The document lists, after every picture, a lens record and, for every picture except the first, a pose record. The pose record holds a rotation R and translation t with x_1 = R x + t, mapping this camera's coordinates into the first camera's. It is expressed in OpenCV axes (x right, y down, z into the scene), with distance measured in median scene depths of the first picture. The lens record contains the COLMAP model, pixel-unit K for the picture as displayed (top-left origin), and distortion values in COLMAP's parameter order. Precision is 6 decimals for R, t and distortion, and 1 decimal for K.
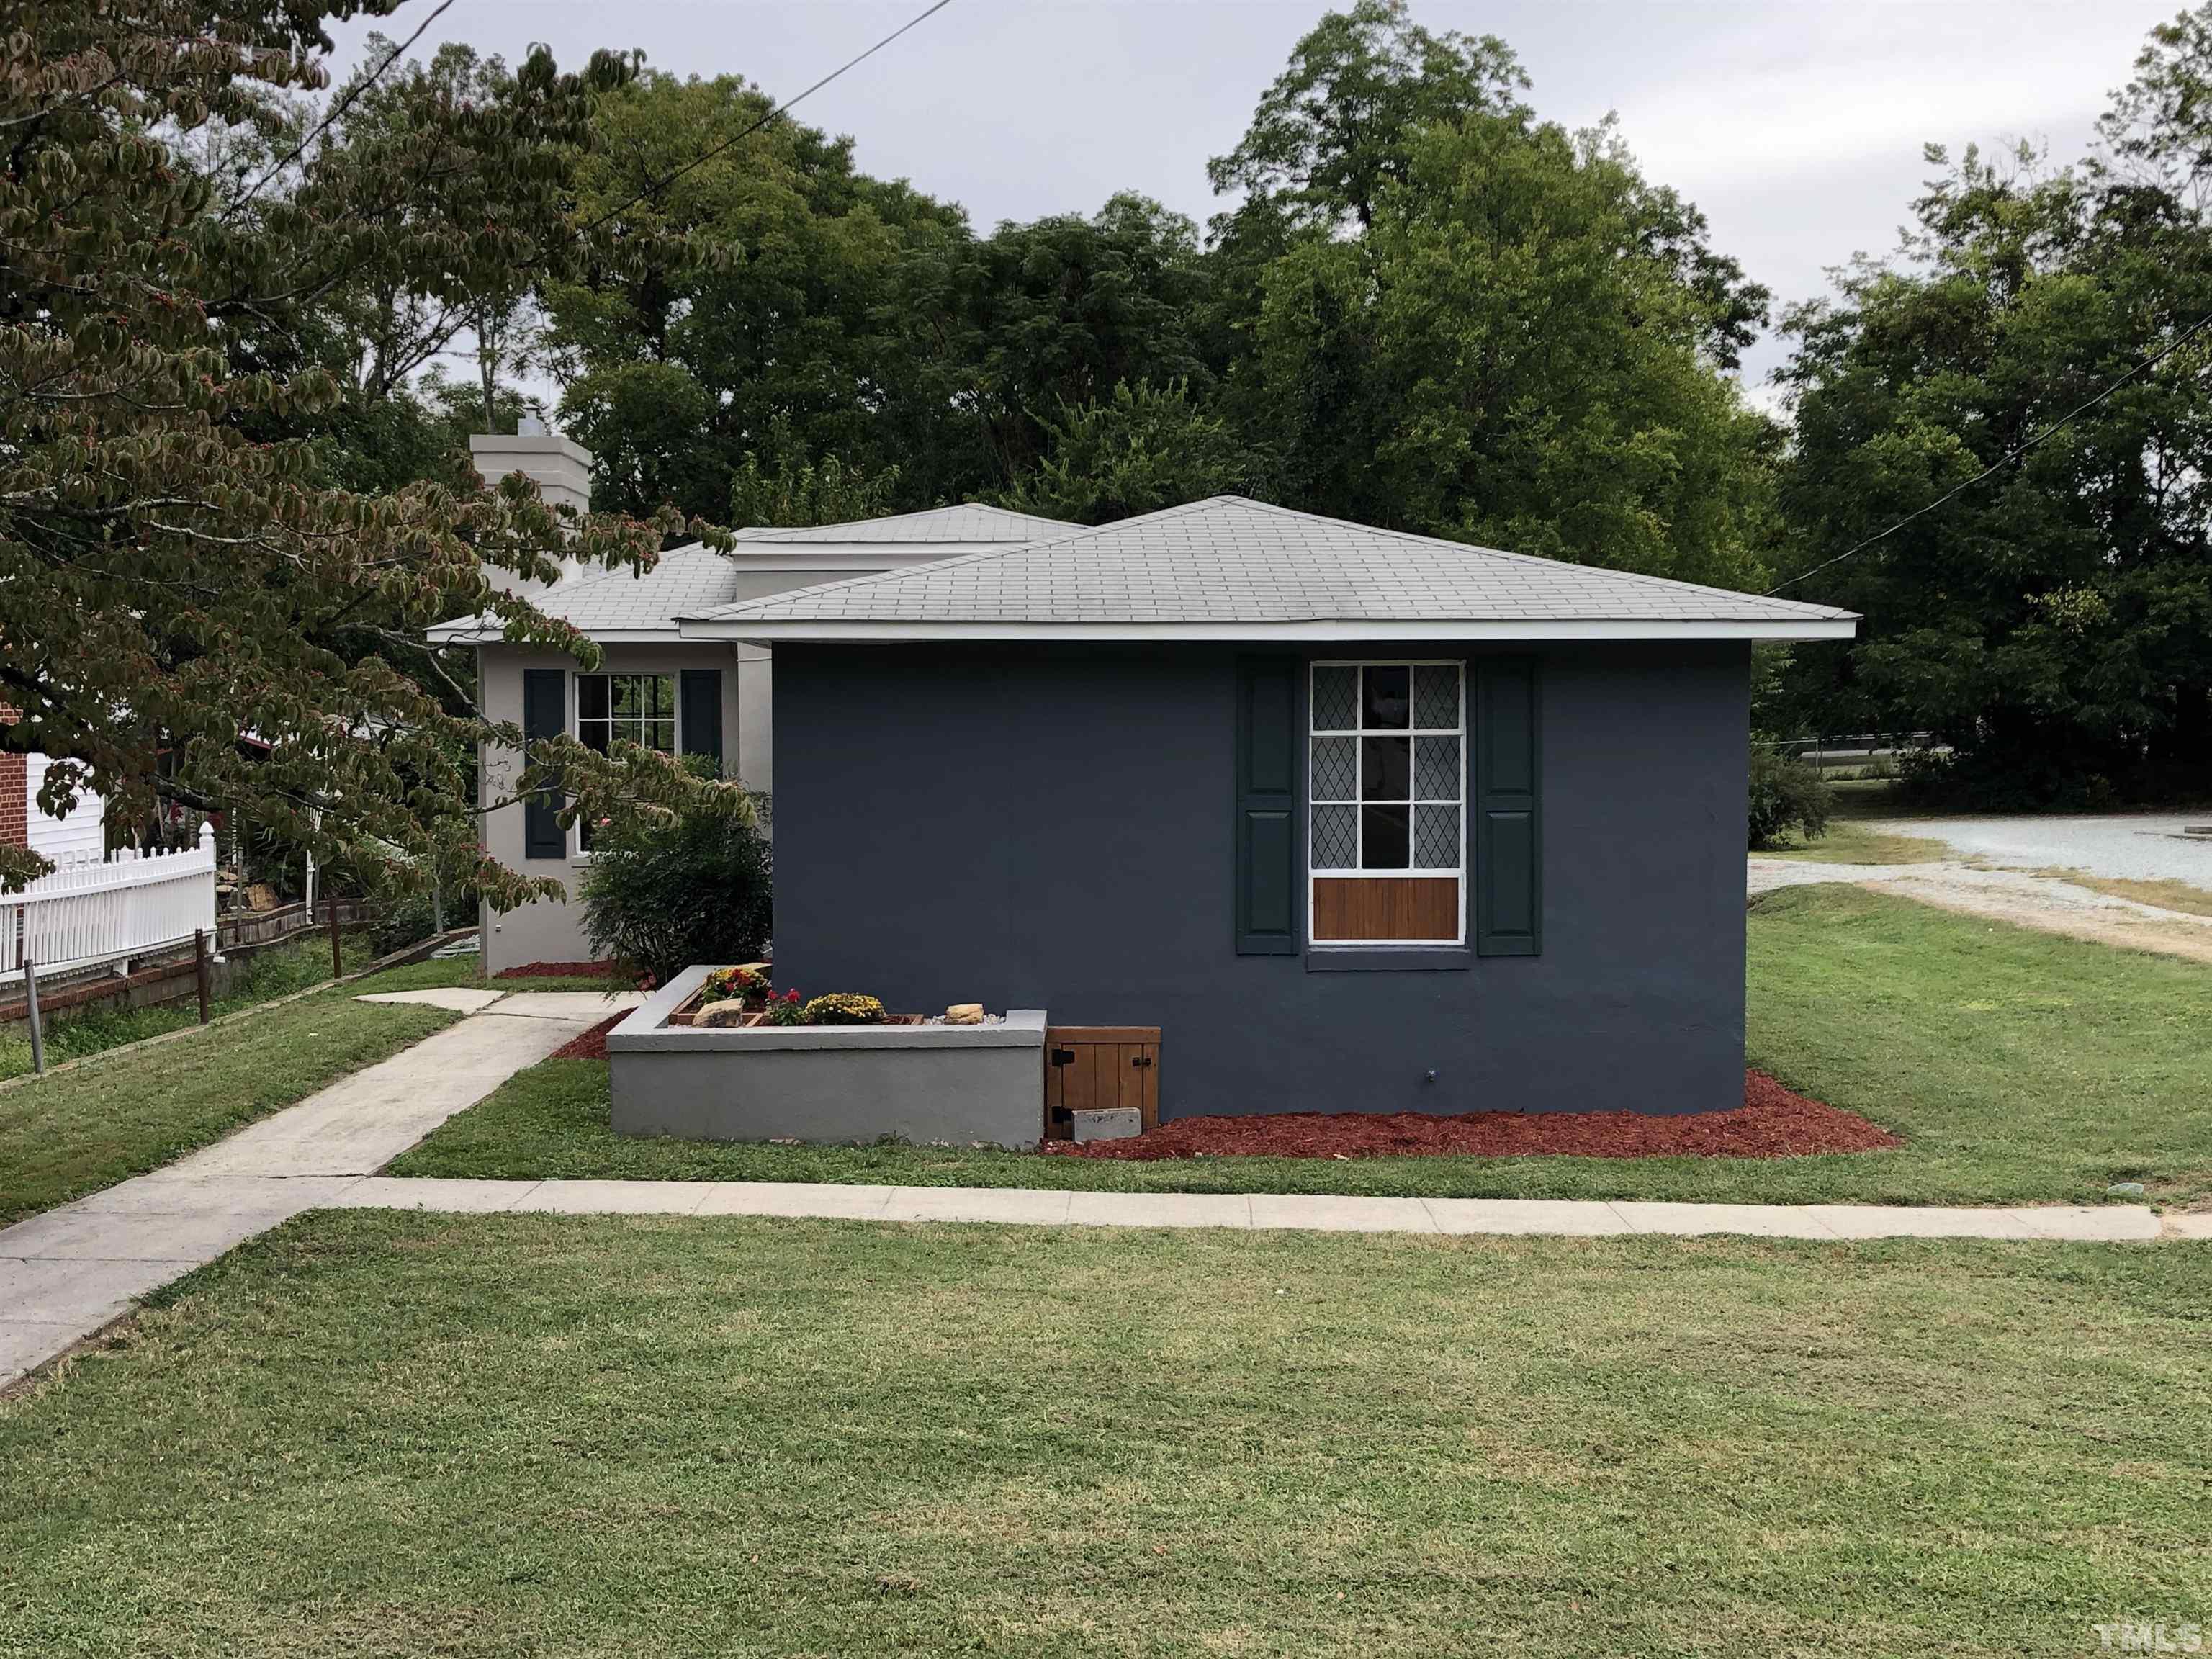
lens RADIAL K [[2578.4, 0, 1106.8], [0, 2578.4, 833.8], [0, 0, 1]] dist [0.090845, 0.000000]
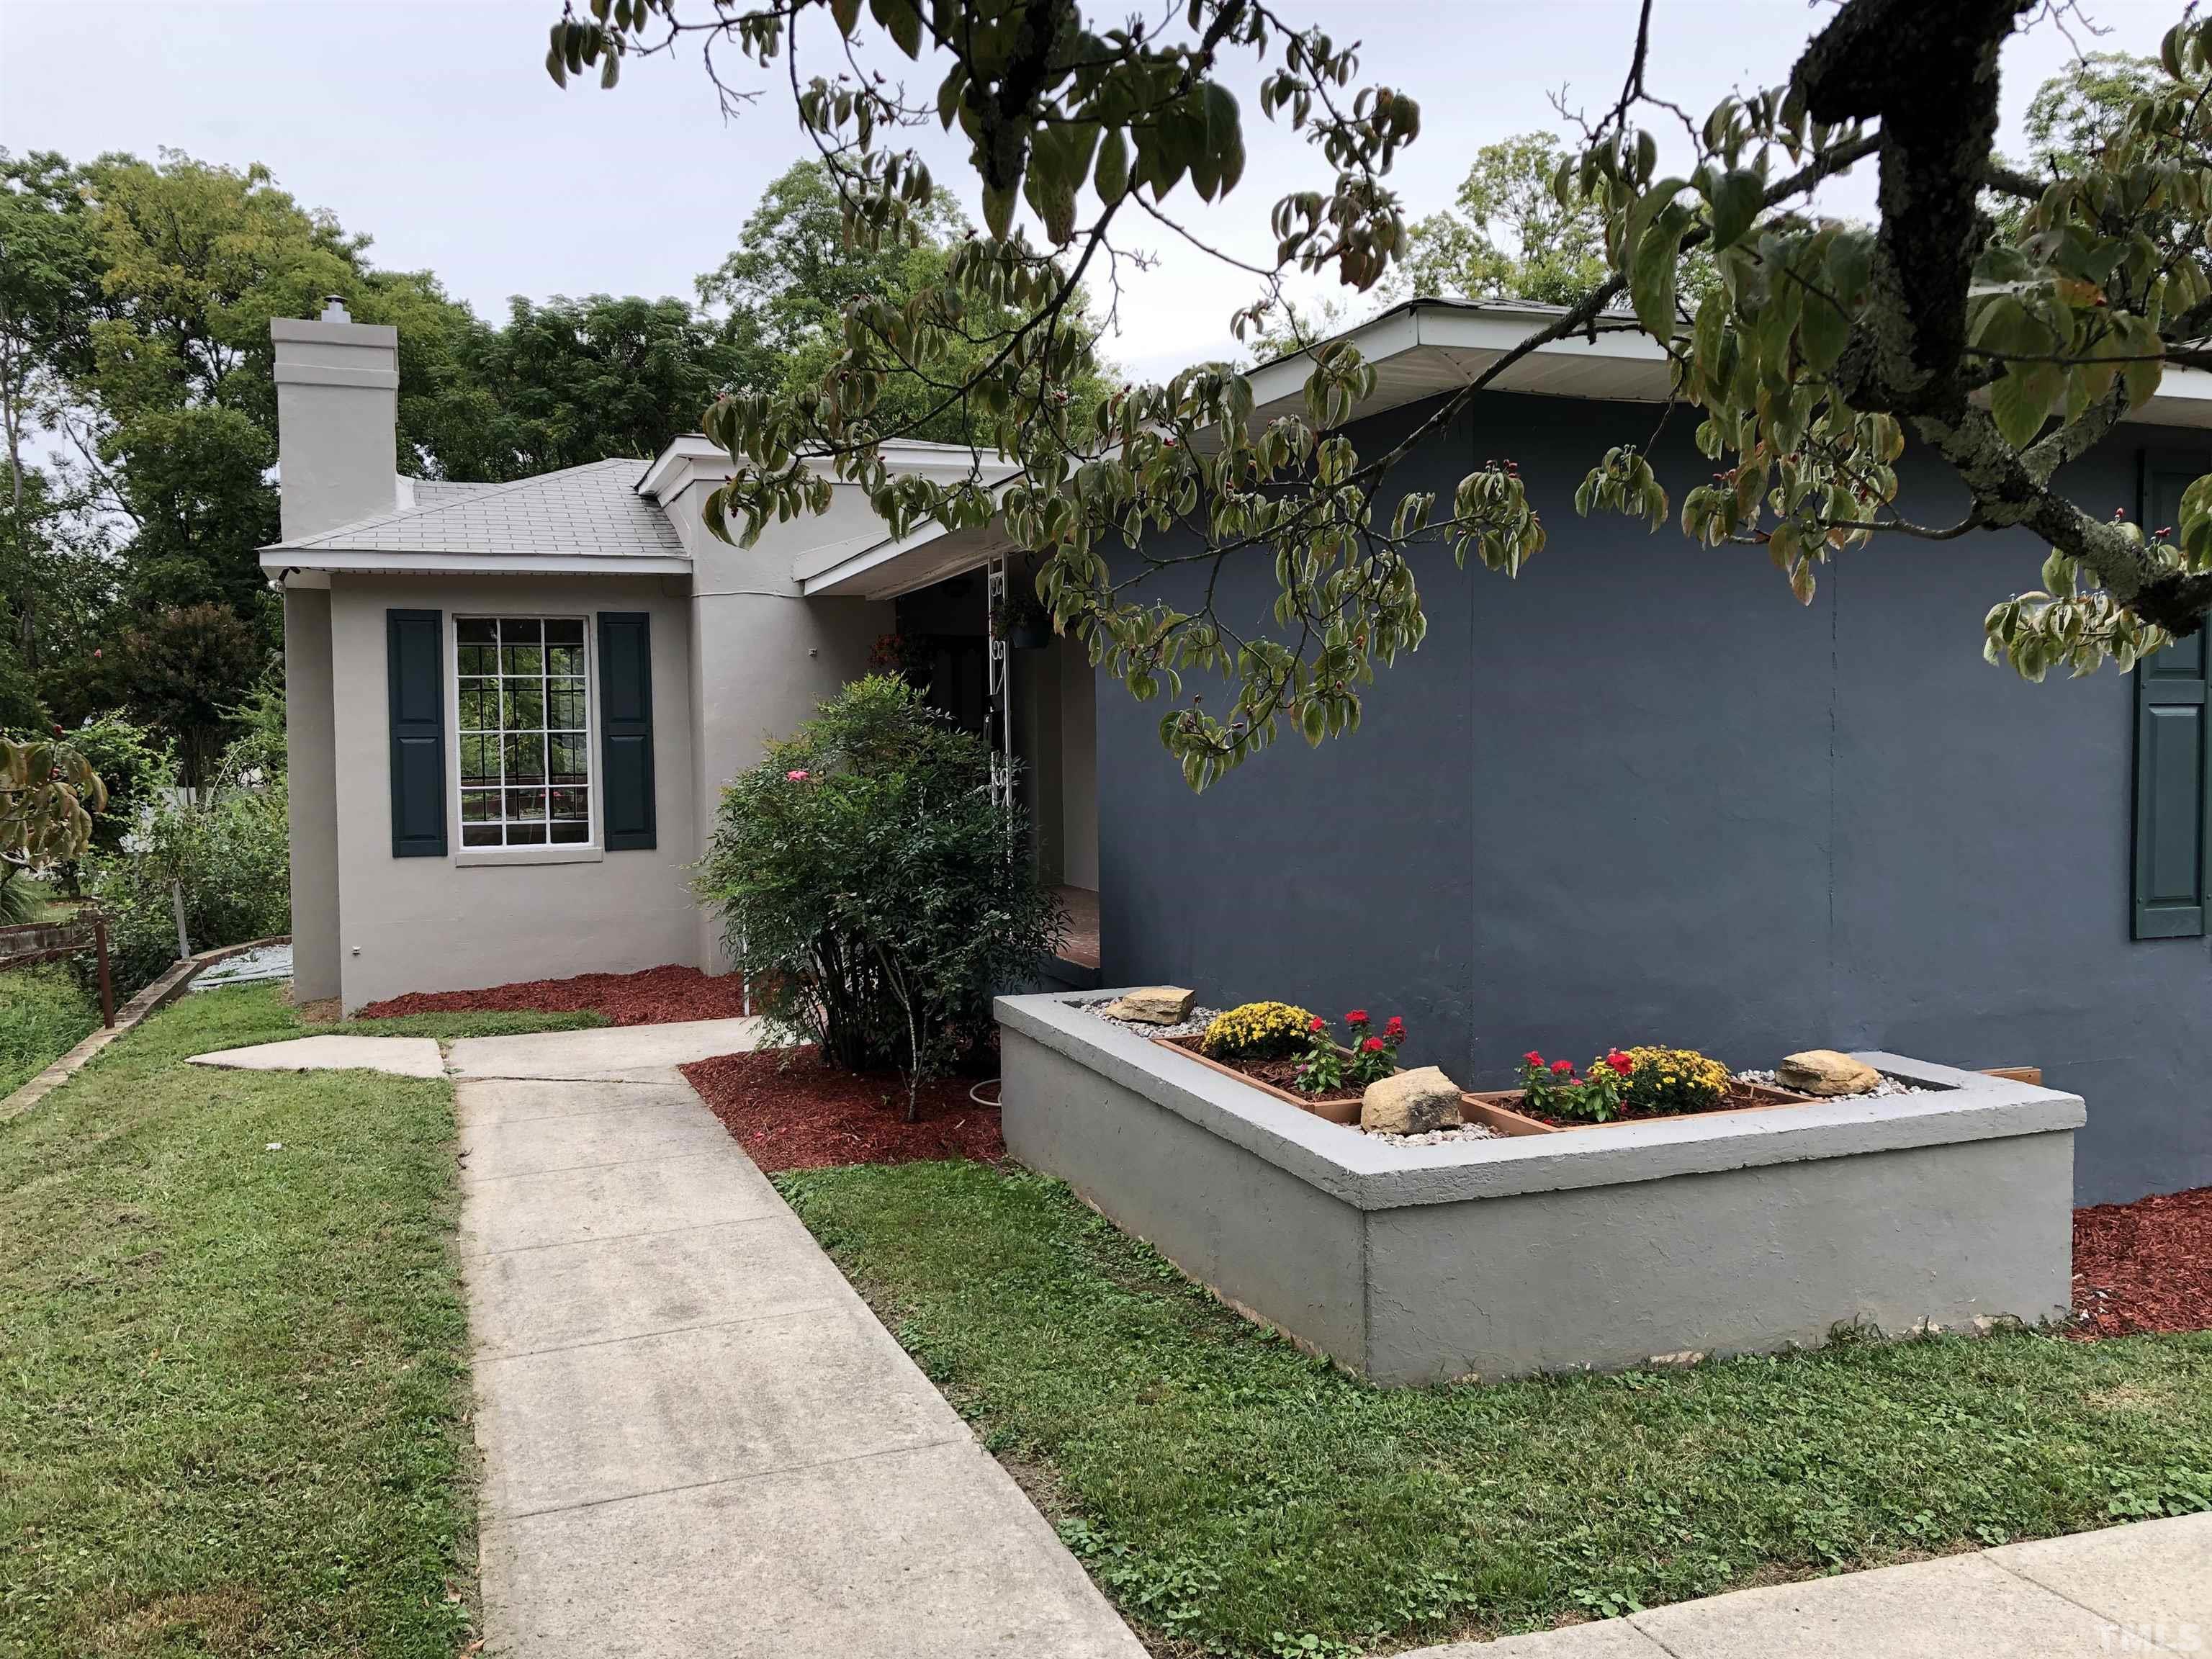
lens RADIAL K [[1814.9, 0, 1102.6], [0, 1814.9, 820.9], [0, 0, 1]] dist [0.030740, -0.008964]
pose [[0.942622, -0.028549, 0.332639, -0.076867], [0.032179, 0.999468, -0.005406, 0.003111], [-0.332307, 0.015800, 0.943039, 0.158396]]
